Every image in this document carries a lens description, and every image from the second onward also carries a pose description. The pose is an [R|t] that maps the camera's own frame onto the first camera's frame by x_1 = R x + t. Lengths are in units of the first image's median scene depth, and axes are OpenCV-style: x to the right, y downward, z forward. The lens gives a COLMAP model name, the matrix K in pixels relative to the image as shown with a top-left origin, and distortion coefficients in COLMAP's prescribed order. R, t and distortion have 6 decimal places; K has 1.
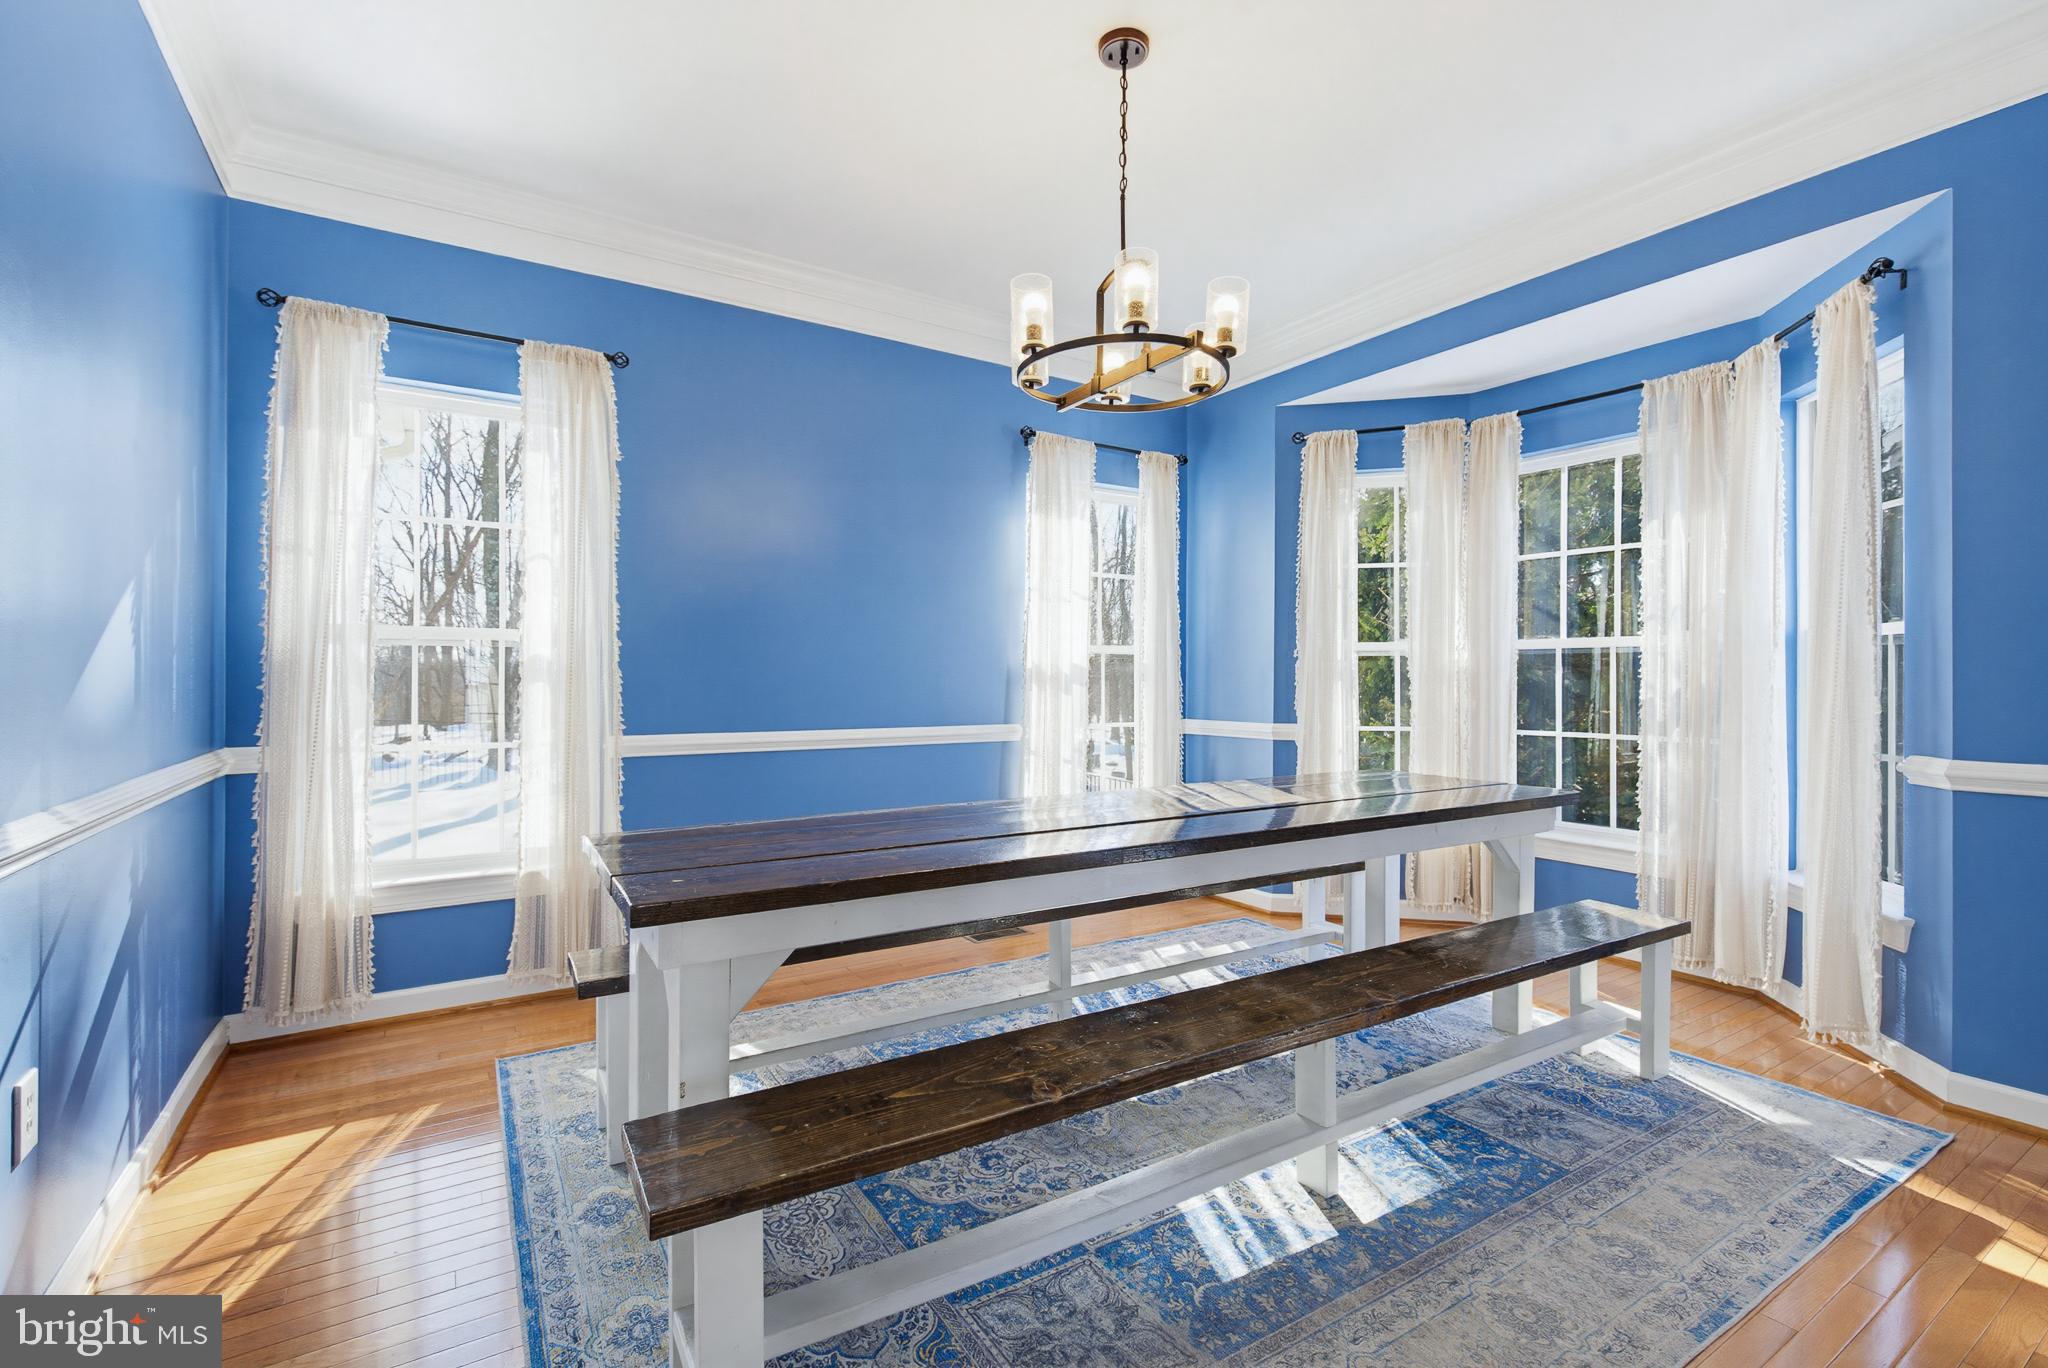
lens RADIAL K [[916.6, 0, 1019.3], [0, 916.6, 679.3], [0, 0, 1]] dist [0.001931, -0.001243]
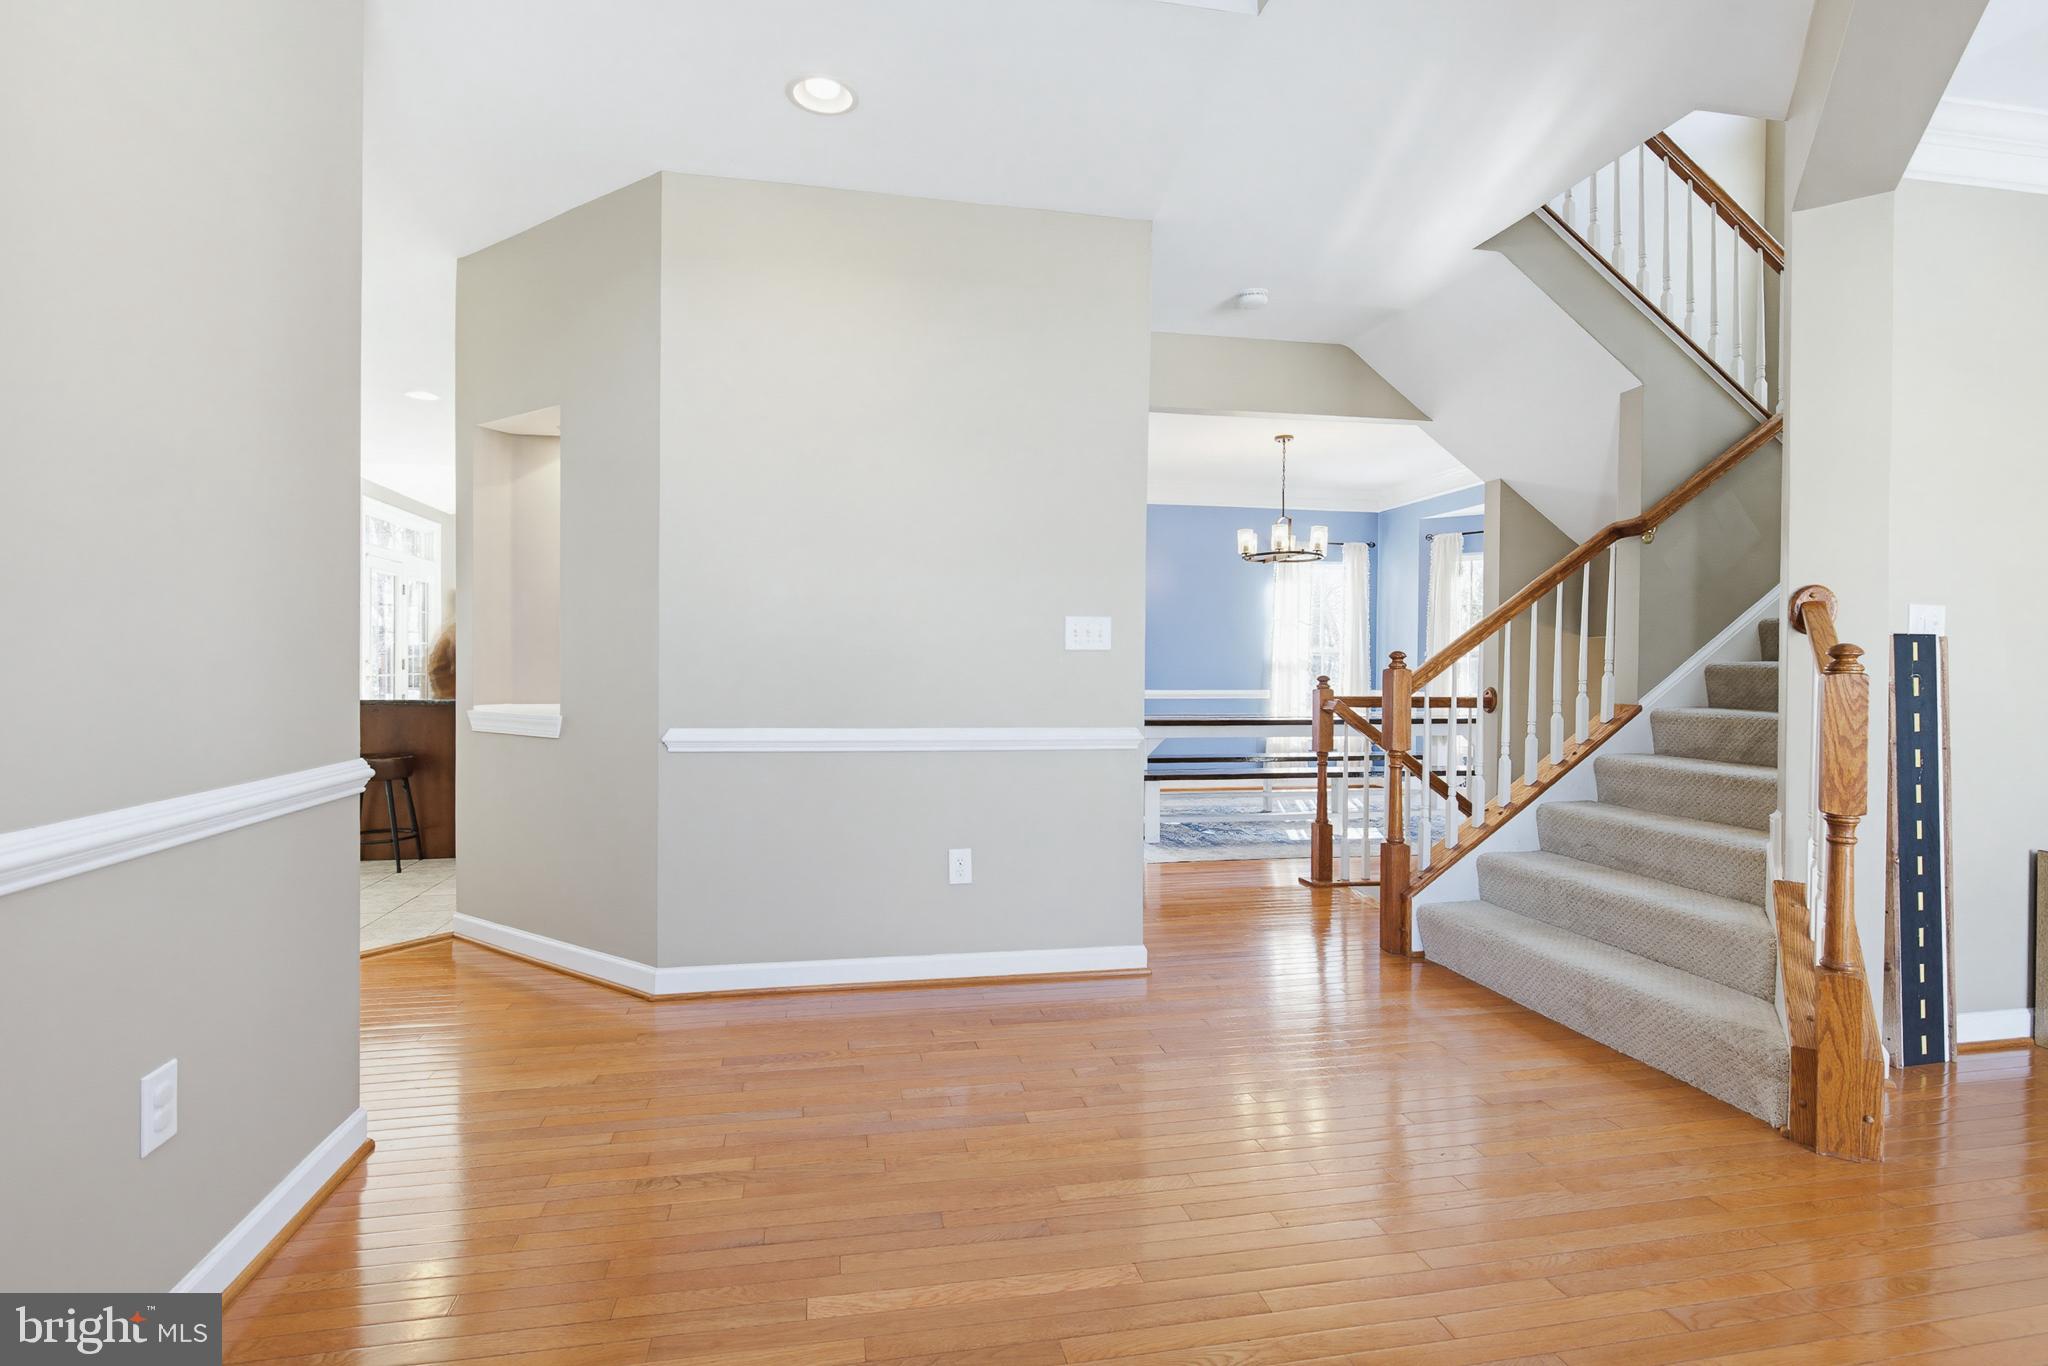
lens RADIAL K [[916.6, 0, 1016.5], [0, 916.6, 670.5], [0, 0, 1]] dist [0.001931, -0.001243]
pose [[0.934107, 0.016588, -0.356608, 0.192140], [-0.015537, 0.999862, 0.005811, 0.004560], [0.356655, 0.000112, 0.934236, -1.005623]]
